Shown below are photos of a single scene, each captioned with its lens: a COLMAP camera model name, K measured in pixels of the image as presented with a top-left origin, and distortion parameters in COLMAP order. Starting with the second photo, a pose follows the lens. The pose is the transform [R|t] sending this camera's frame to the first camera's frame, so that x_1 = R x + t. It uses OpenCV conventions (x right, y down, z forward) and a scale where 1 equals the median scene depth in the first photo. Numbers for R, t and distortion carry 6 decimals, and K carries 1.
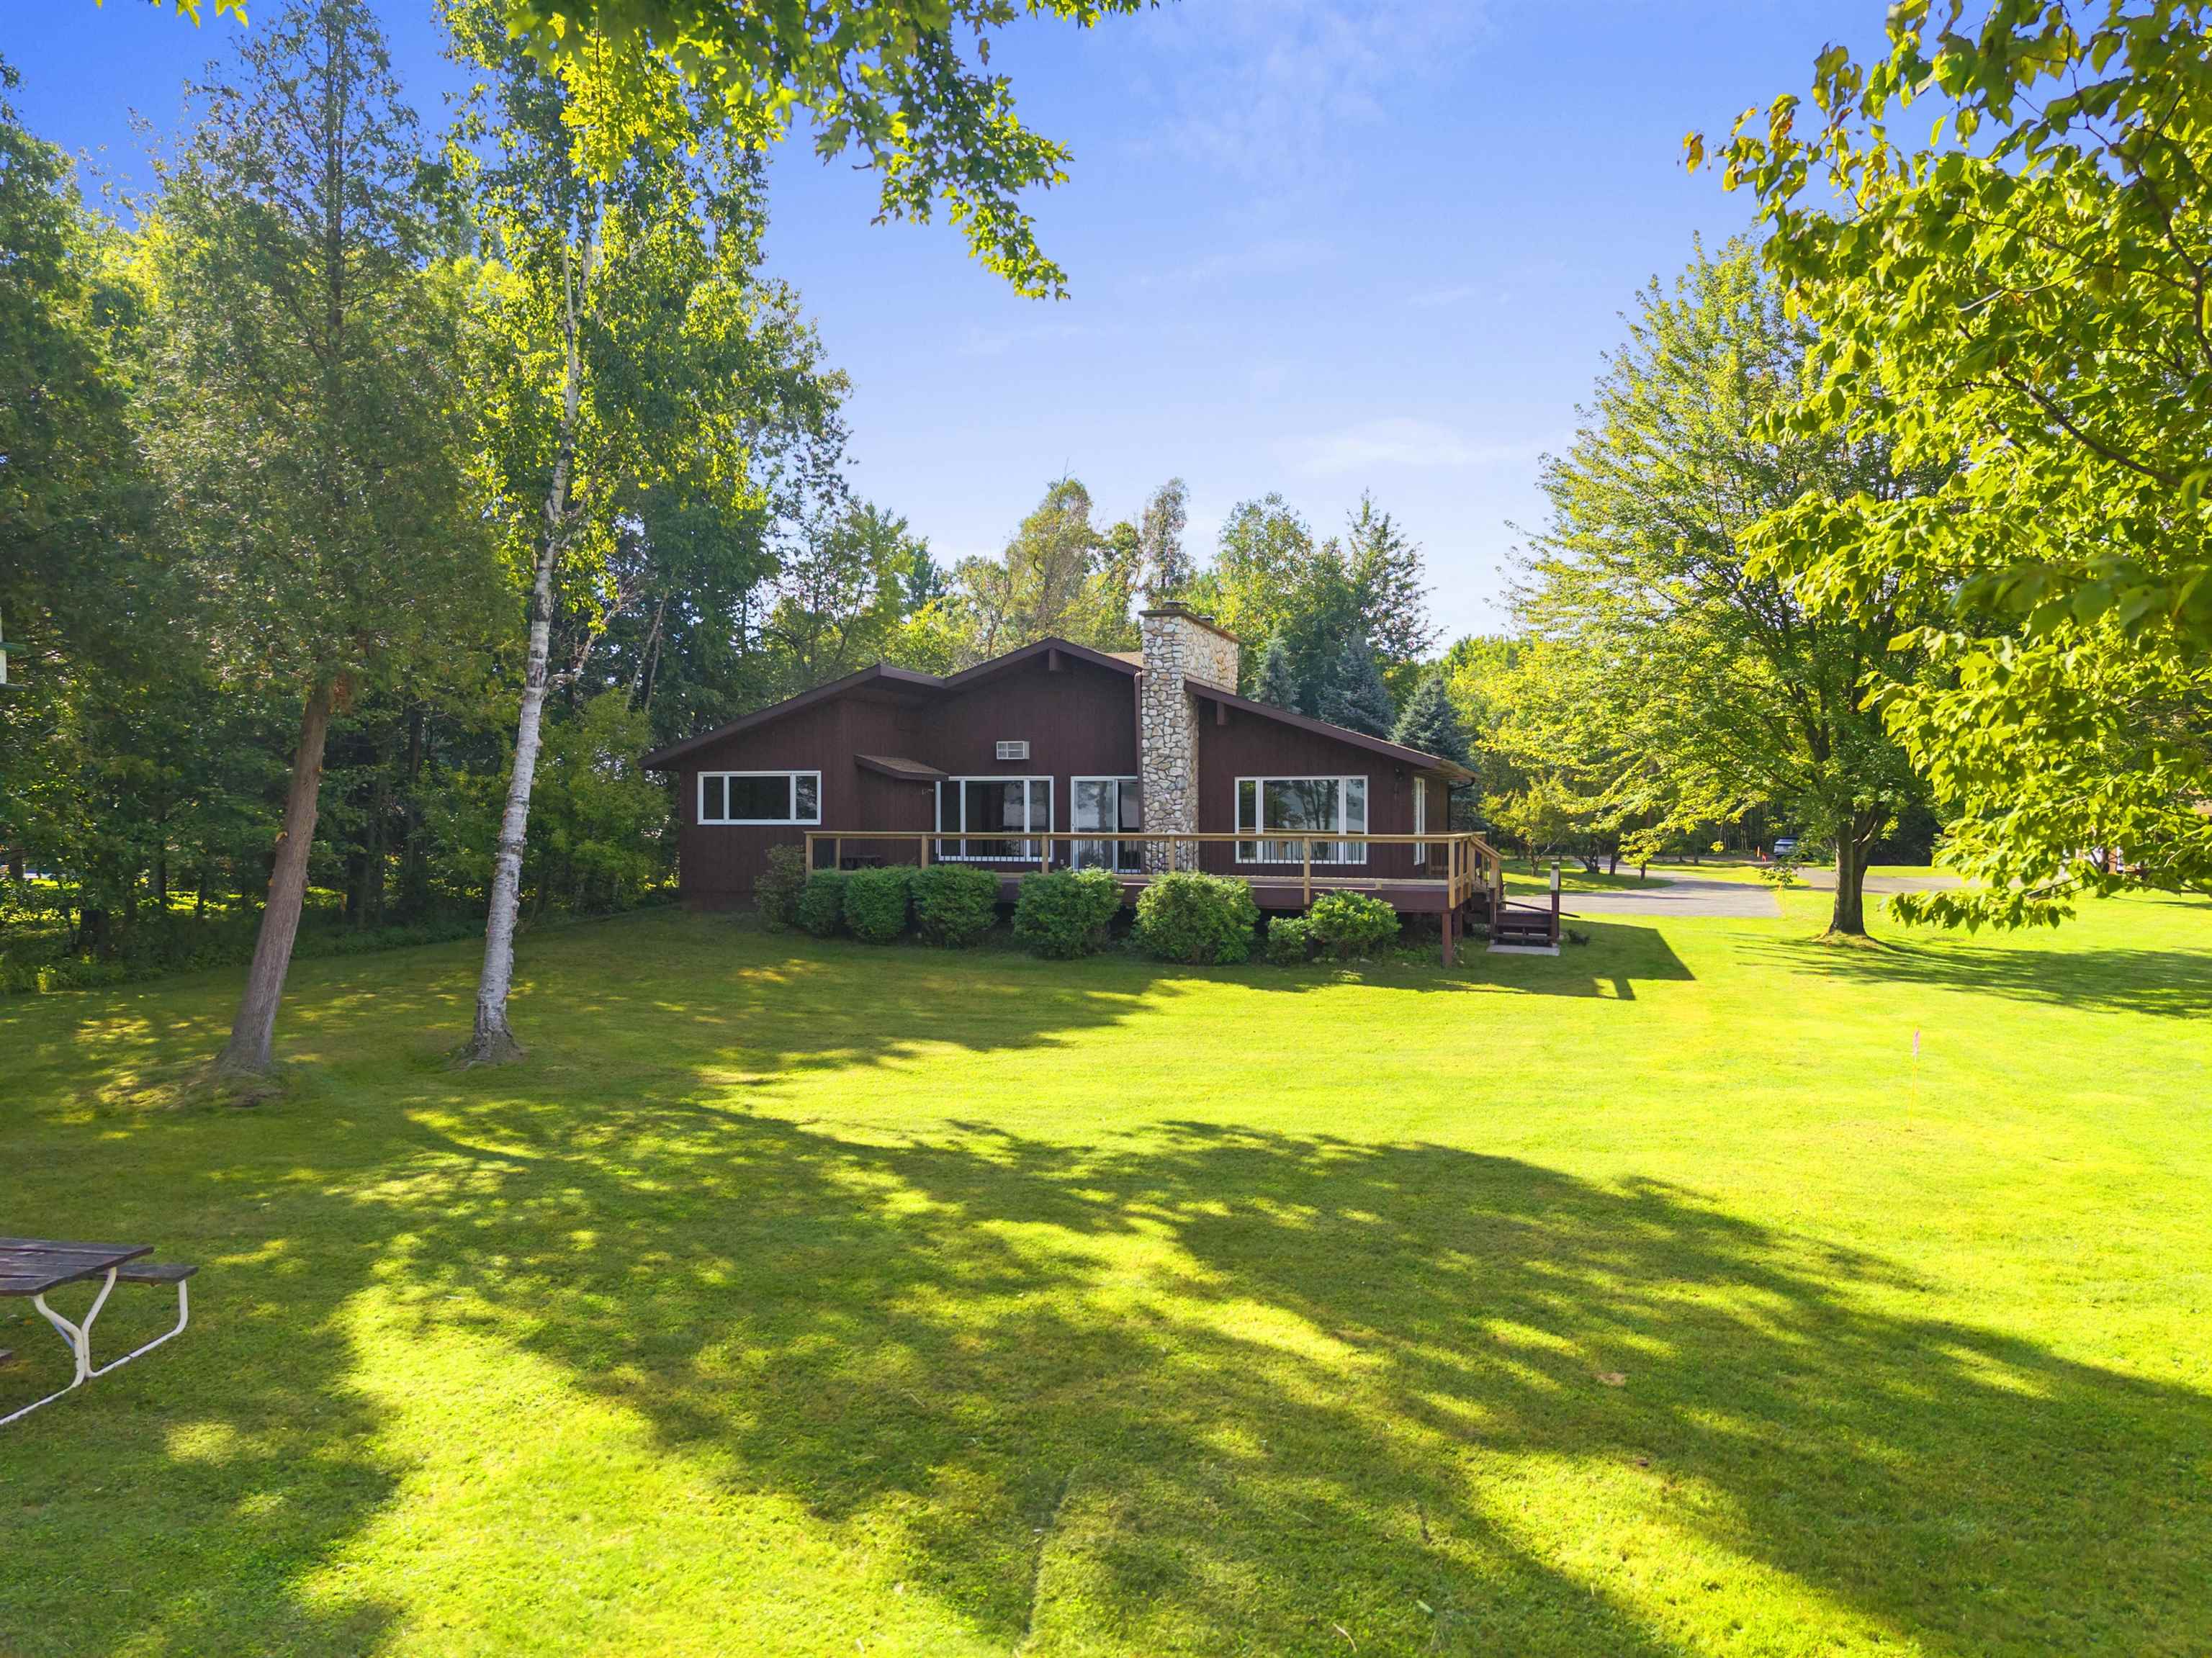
lens RADIAL K [[1486.4, 0, 1112.6], [0, 1486.4, 827.5], [0, 0, 1]] dist [-0.001549, -0.017516]
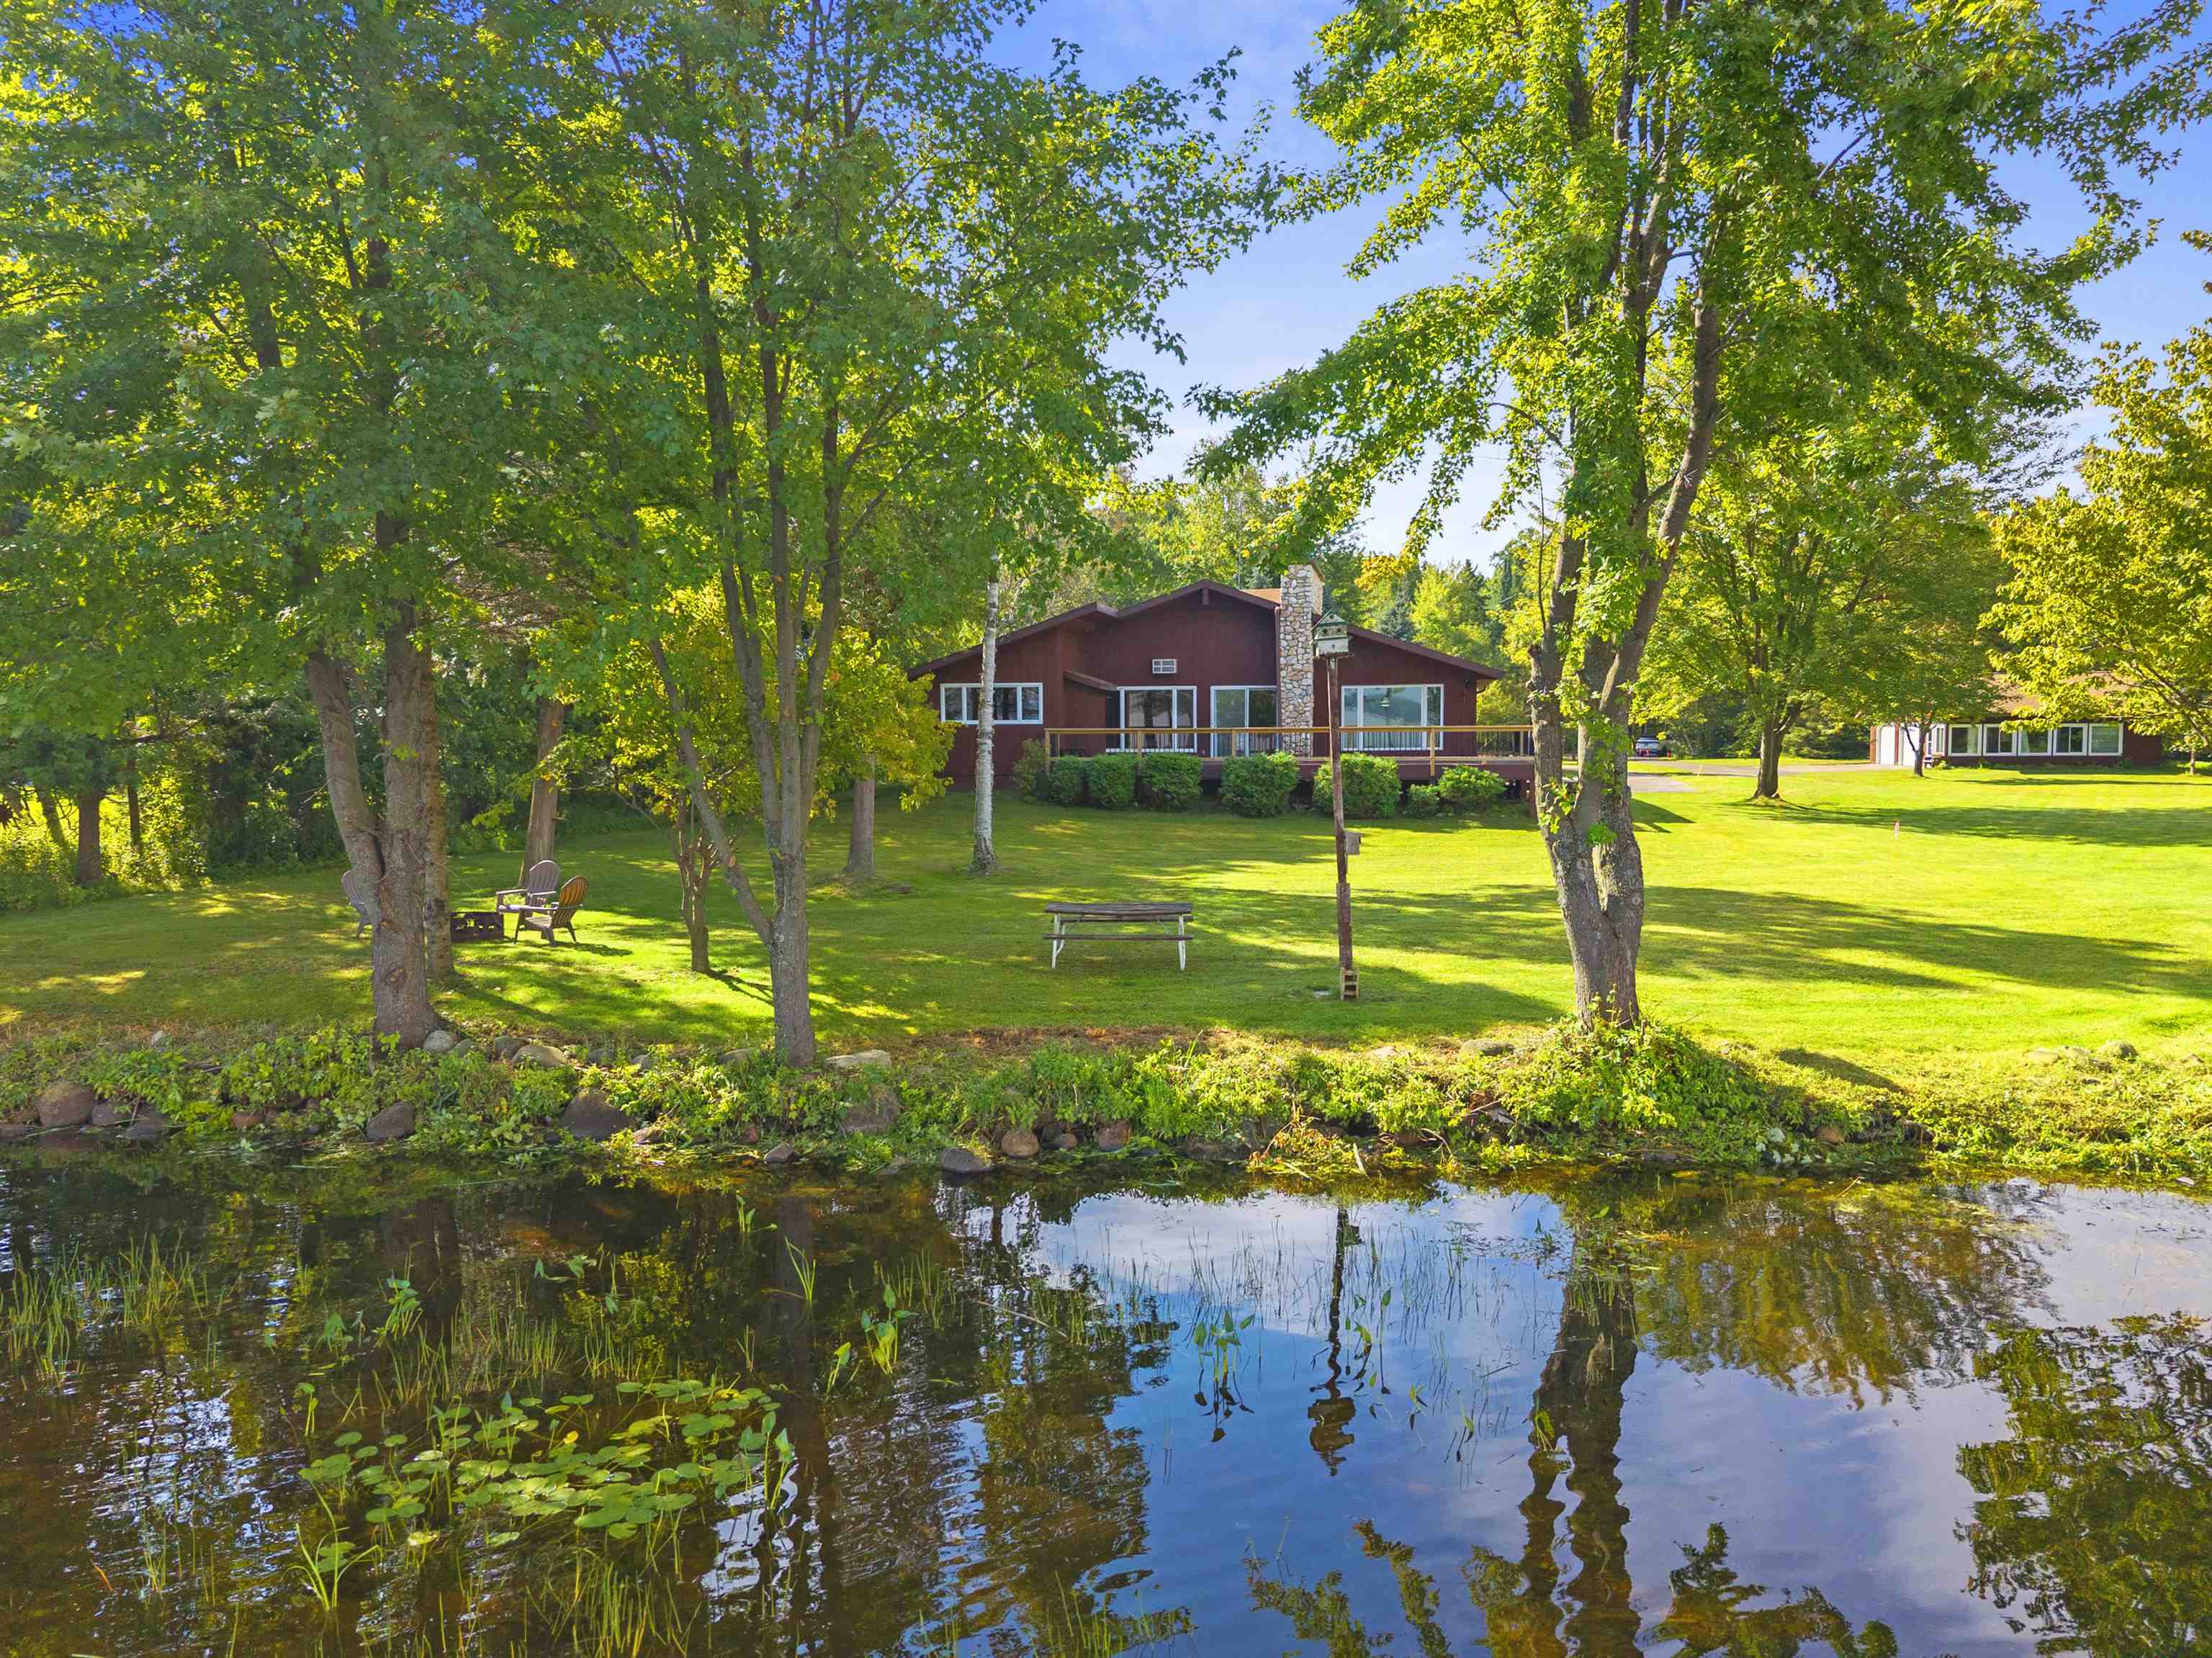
lens RADIAL K [[1486.4, 0, 1095.0], [0, 1486.4, 838.0], [0, 0, 1]] dist [-0.001549, -0.017516]
pose [[0.992808, -0.018286, 0.118311, -0.304938], [0.010045, 0.997504, 0.069887, 0.007115], [-0.119294, -0.068196, 0.990514, -0.311466]]
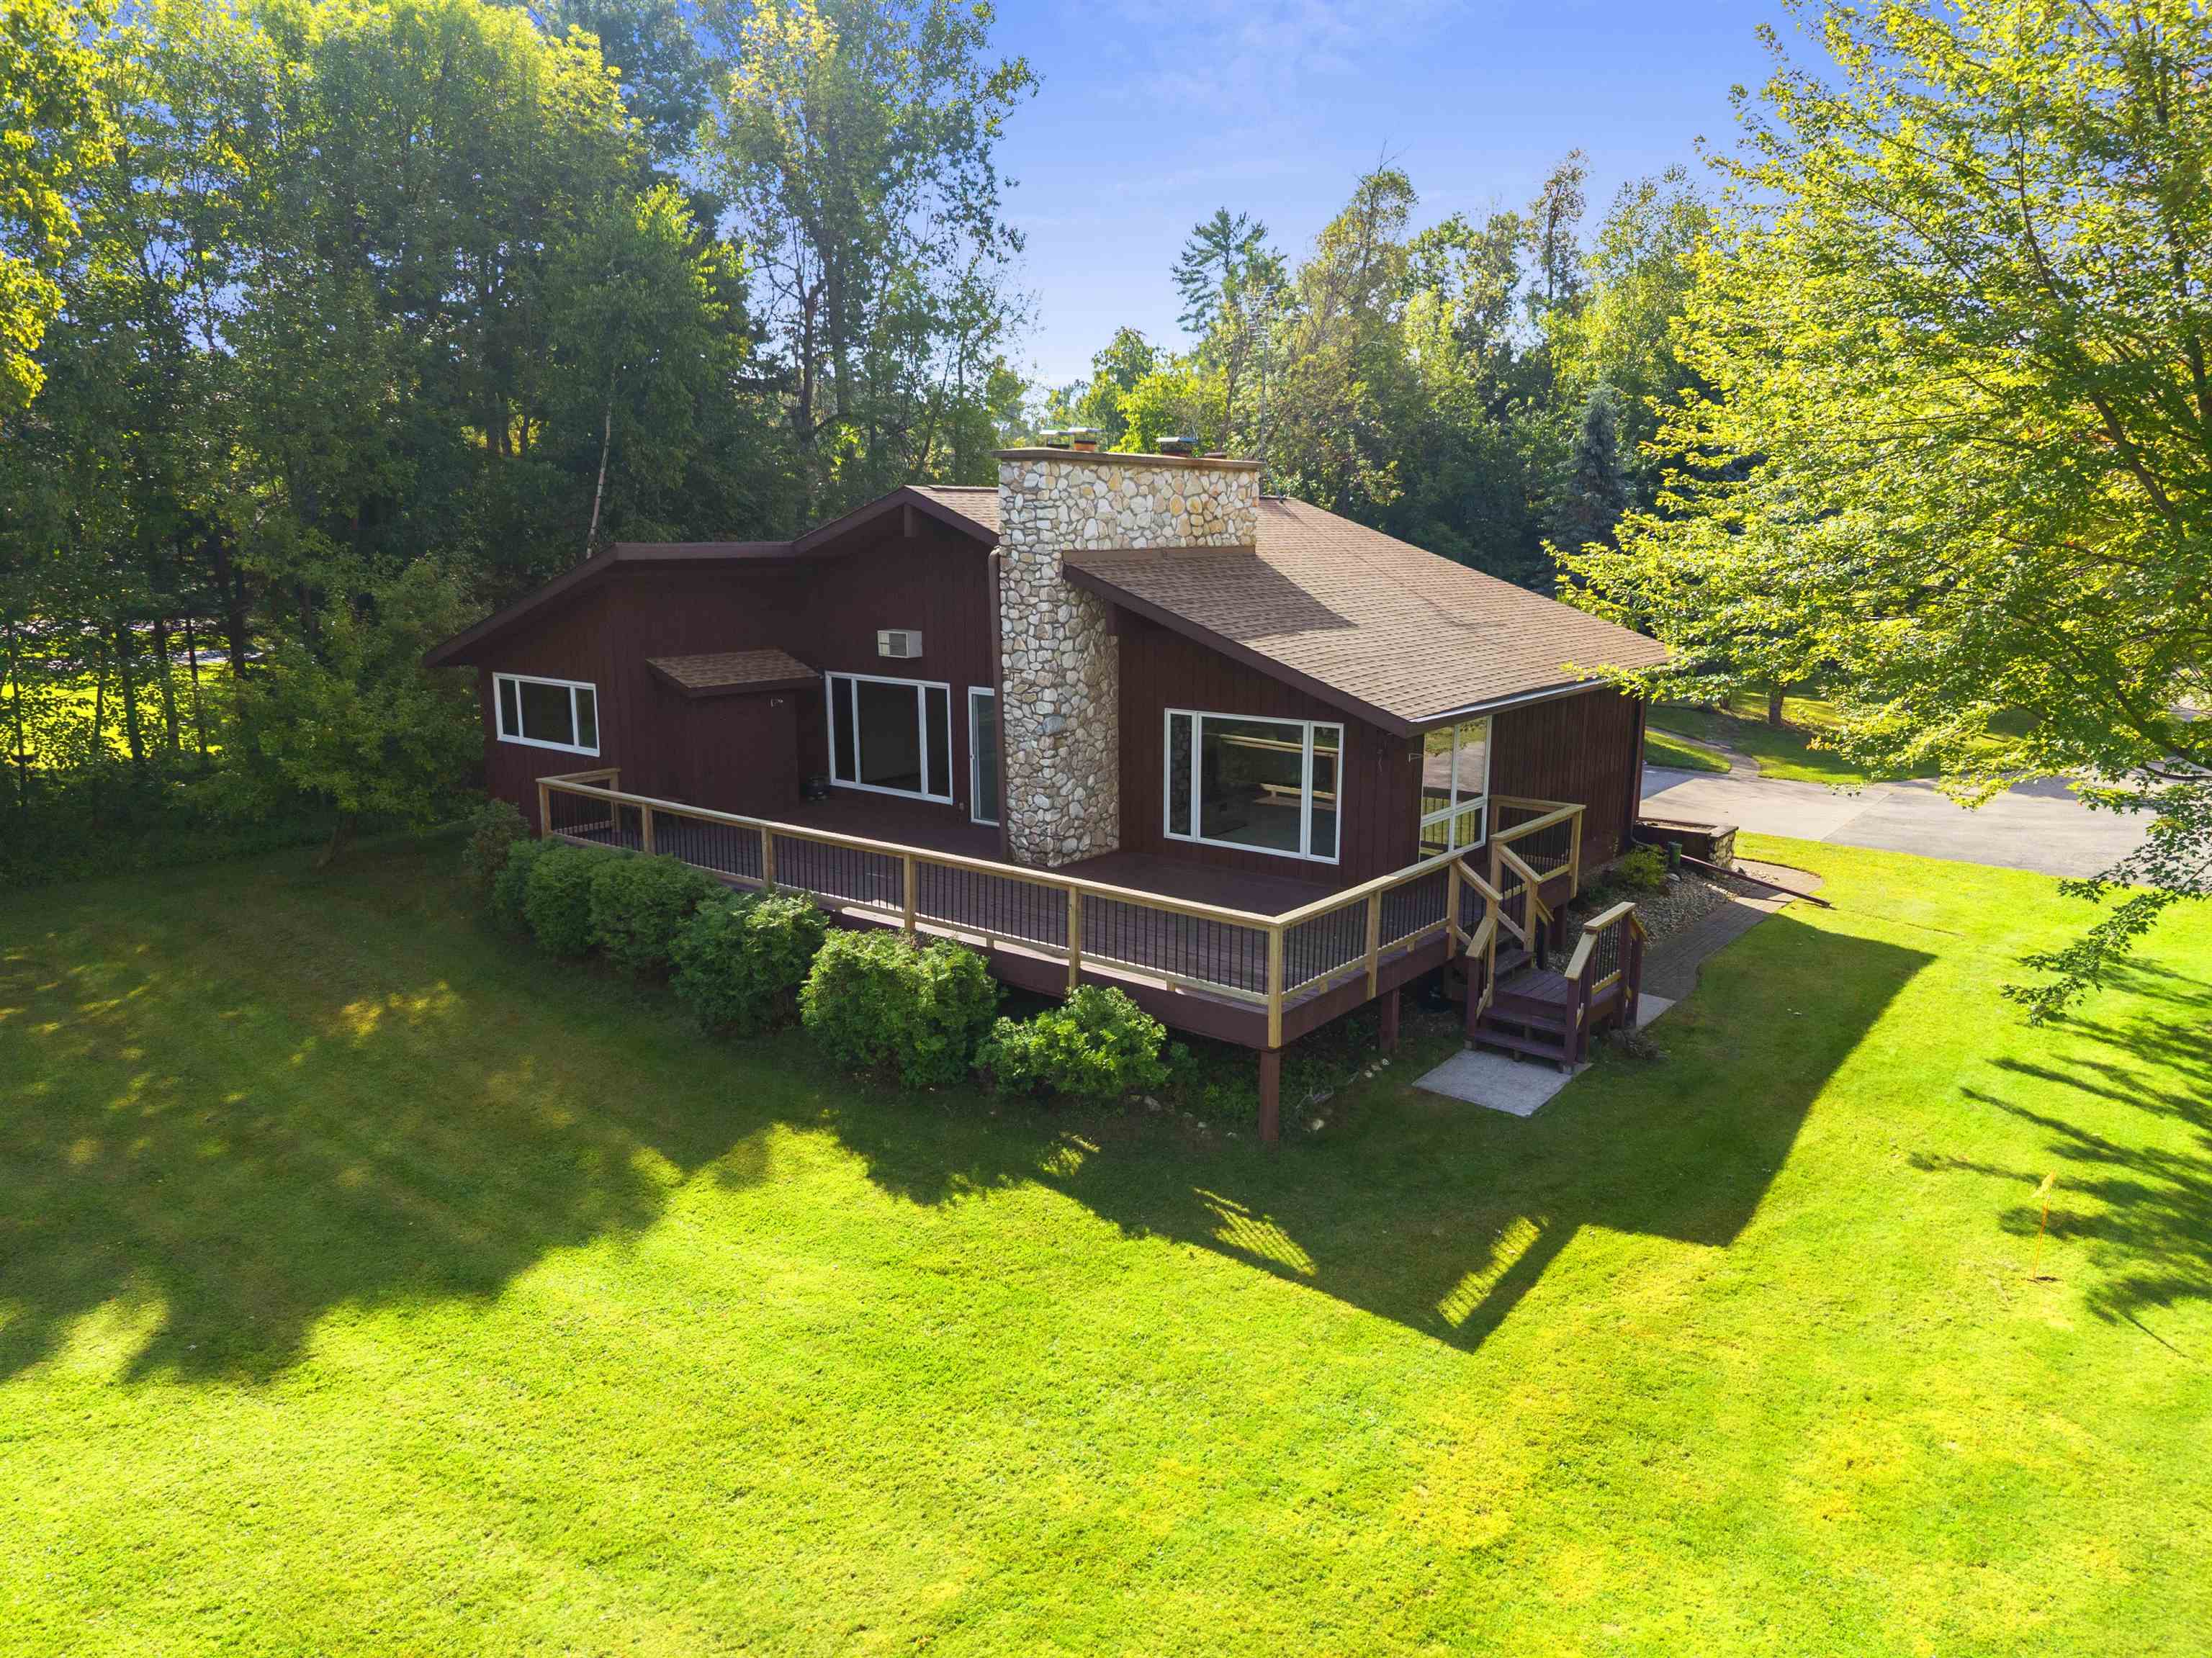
lens RADIAL K [[1486.4, 0, 1125.4], [0, 1486.4, 811.1], [0, 0, 1]] dist [-0.001549, -0.017516]
pose [[0.938118, 0.068967, -0.339379, 0.295368], [-0.004024, 0.982075, 0.188449, -0.114184], [0.346292, -0.175422, 0.921580, 0.405031]]
